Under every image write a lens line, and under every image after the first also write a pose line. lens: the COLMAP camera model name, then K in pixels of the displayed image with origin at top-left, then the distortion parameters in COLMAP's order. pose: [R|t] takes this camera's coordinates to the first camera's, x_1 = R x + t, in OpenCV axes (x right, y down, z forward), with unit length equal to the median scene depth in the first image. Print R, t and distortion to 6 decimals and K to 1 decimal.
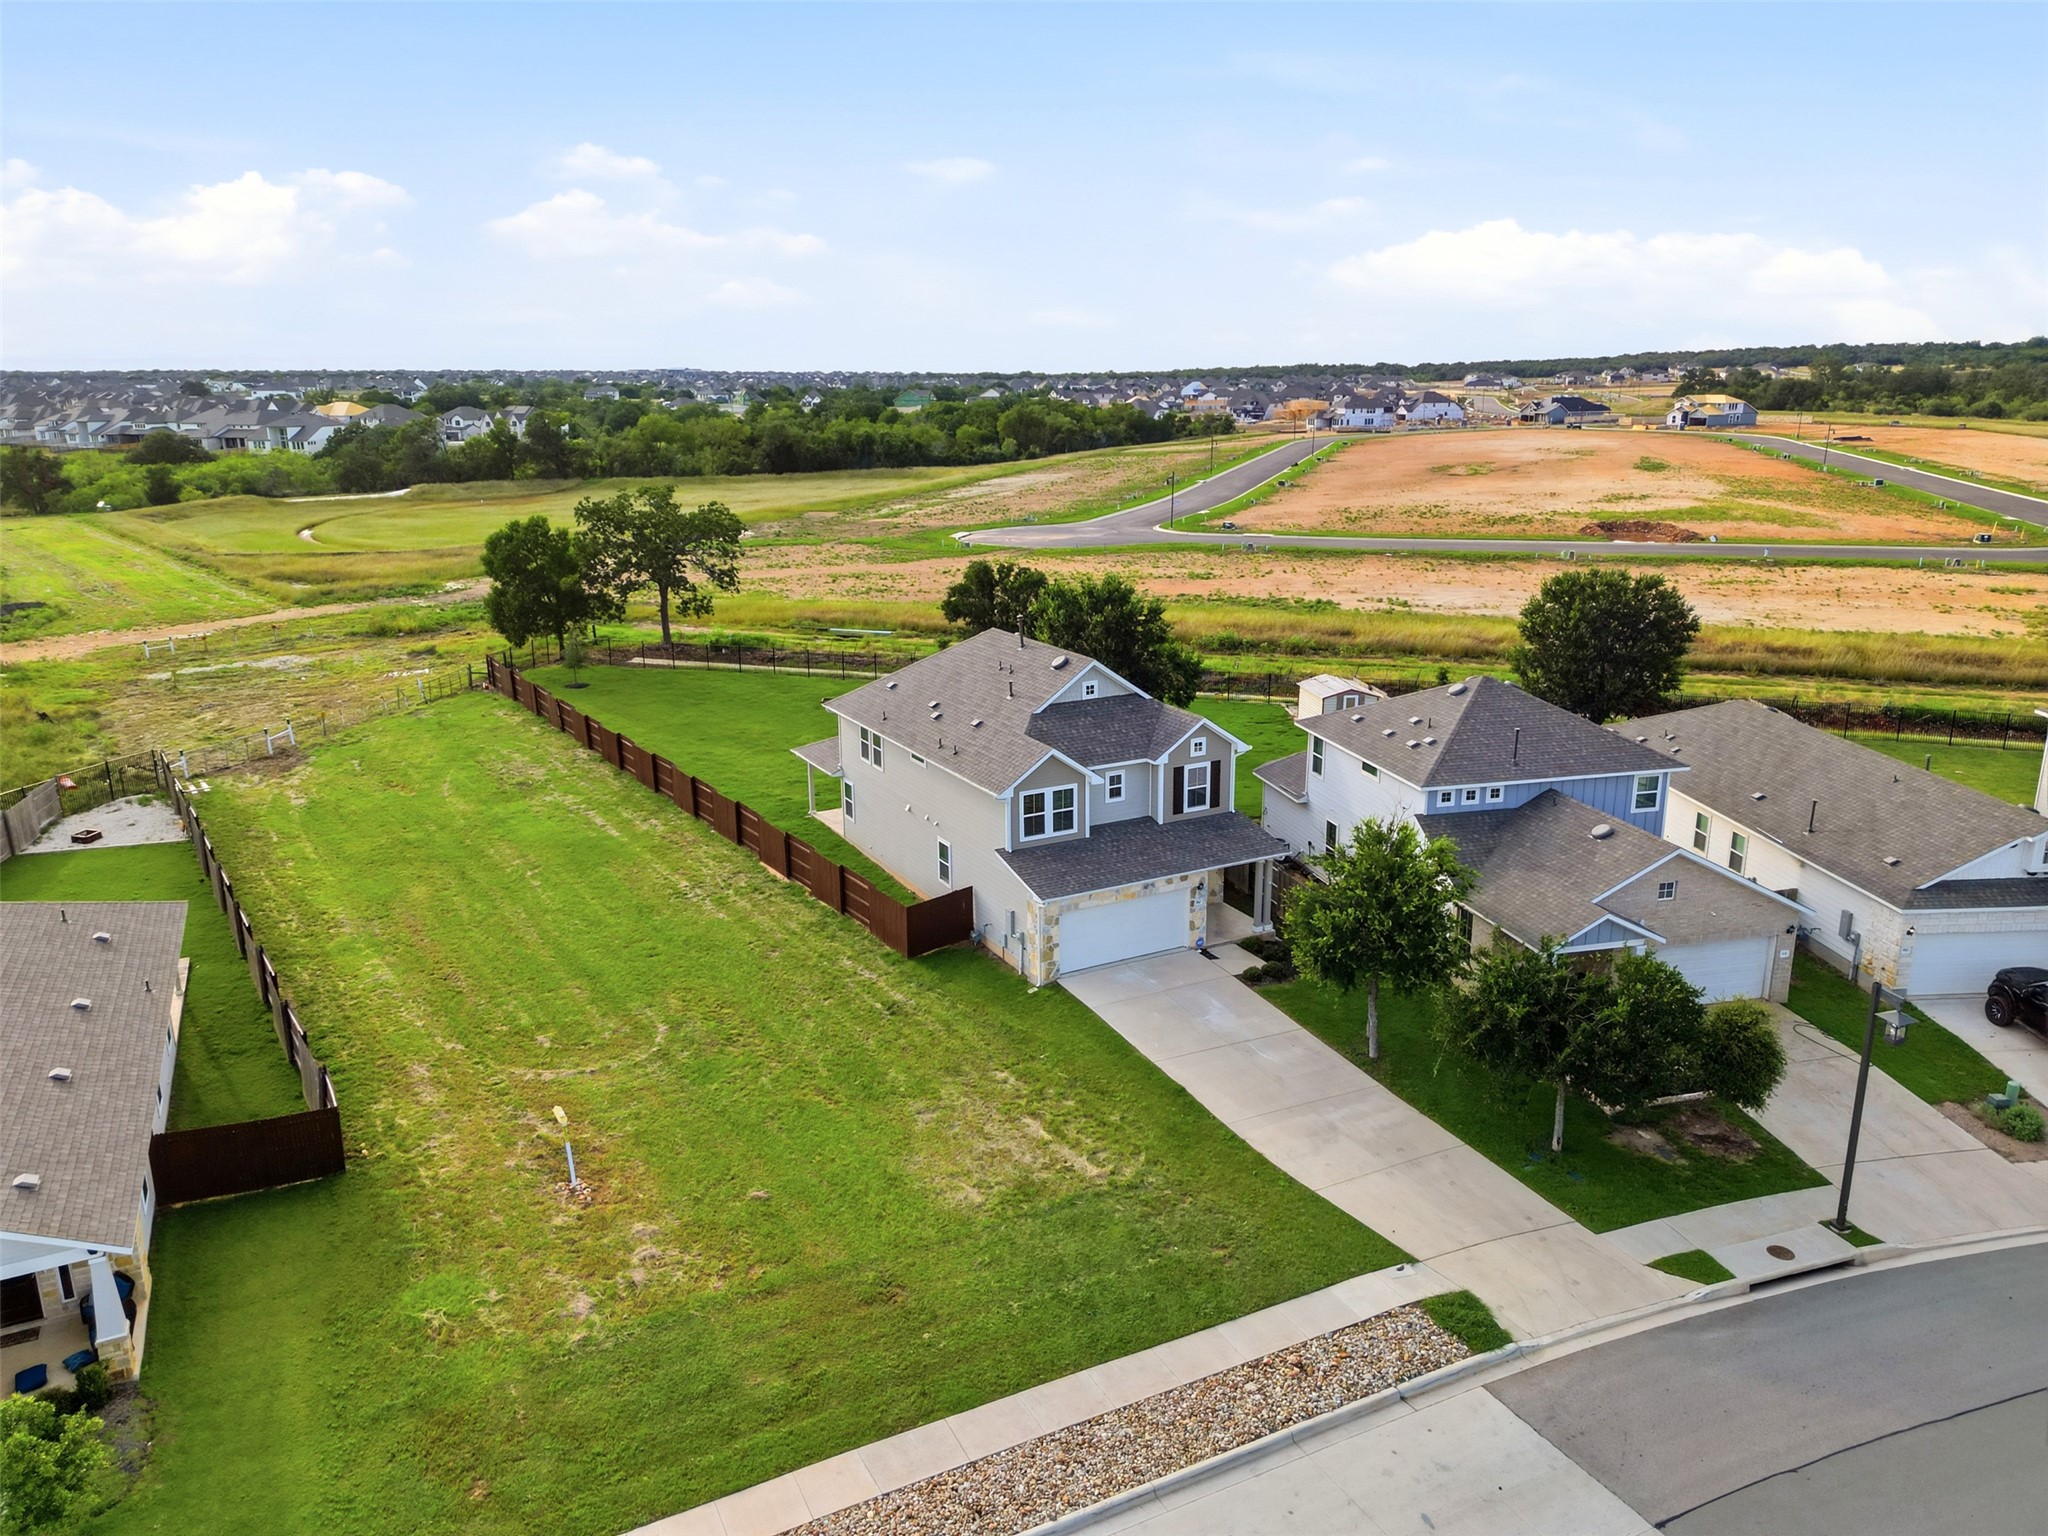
lens RADIAL K [[1466.6, 0, 1024.0], [0, 1466.6, 768.0], [0, 0, 1]] dist [0.006027, 0.003399]
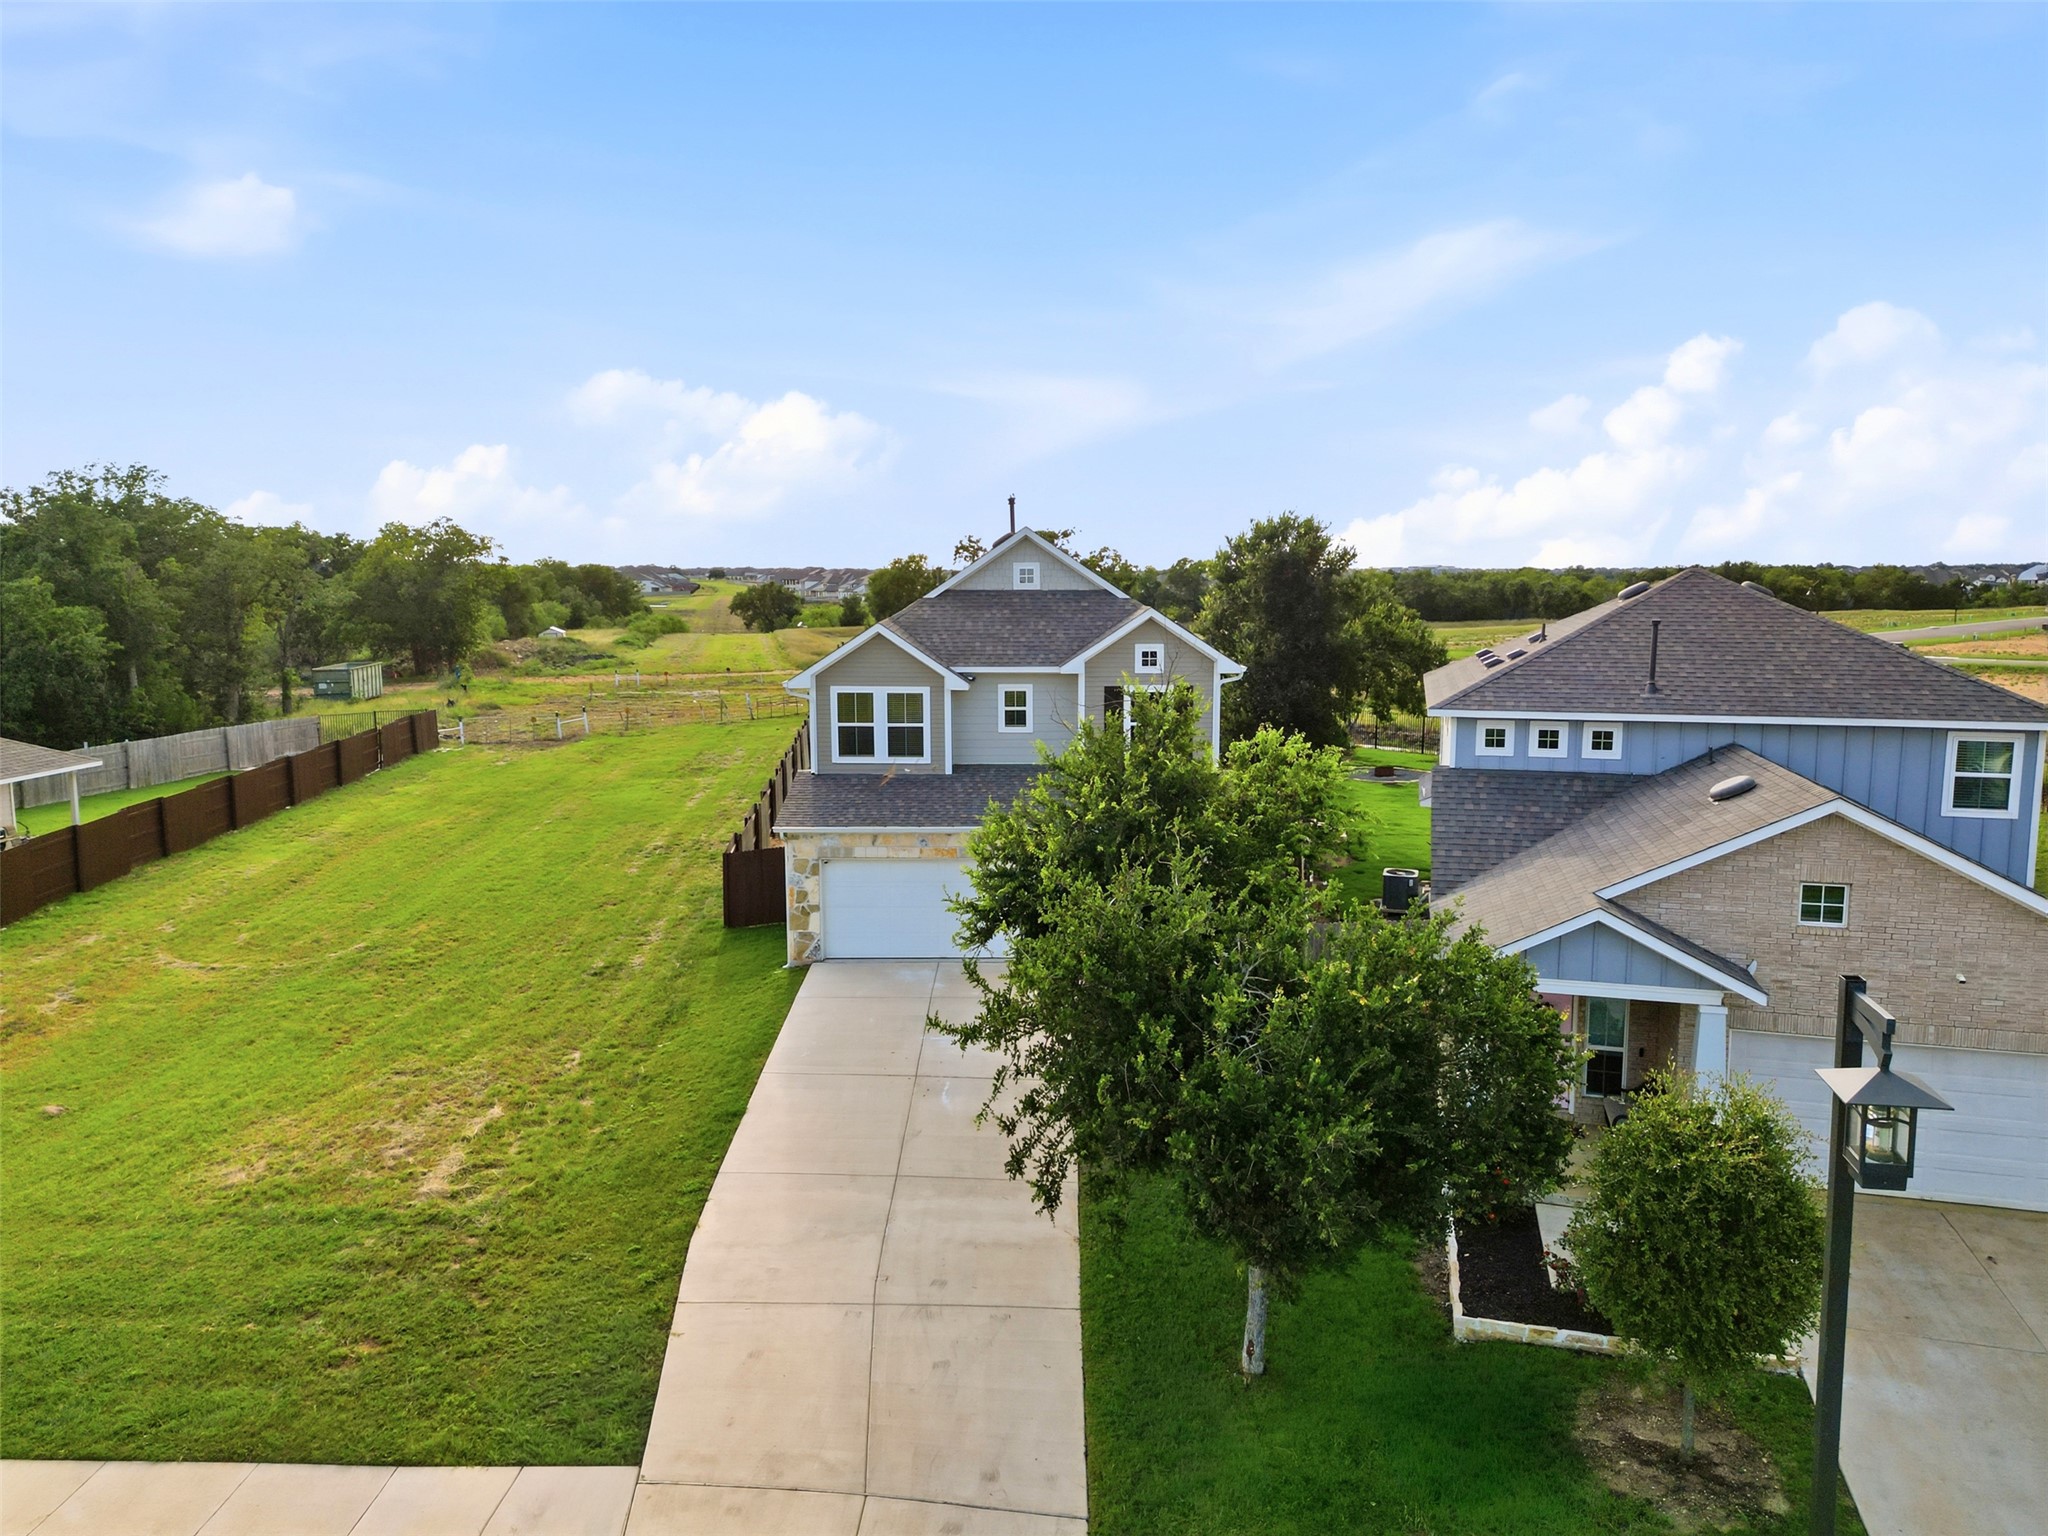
lens RADIAL K [[1466.6, 0, 1024.0], [0, 1466.6, 768.0], [0, 0, 1]] dist [0.006027, 0.003399]
pose [[0.873589, 0.067243, -0.481997, 0.395609], [-0.132109, 0.985985, -0.101886, 0.108473], [0.468391, 0.152682, 0.870229, 0.447312]]
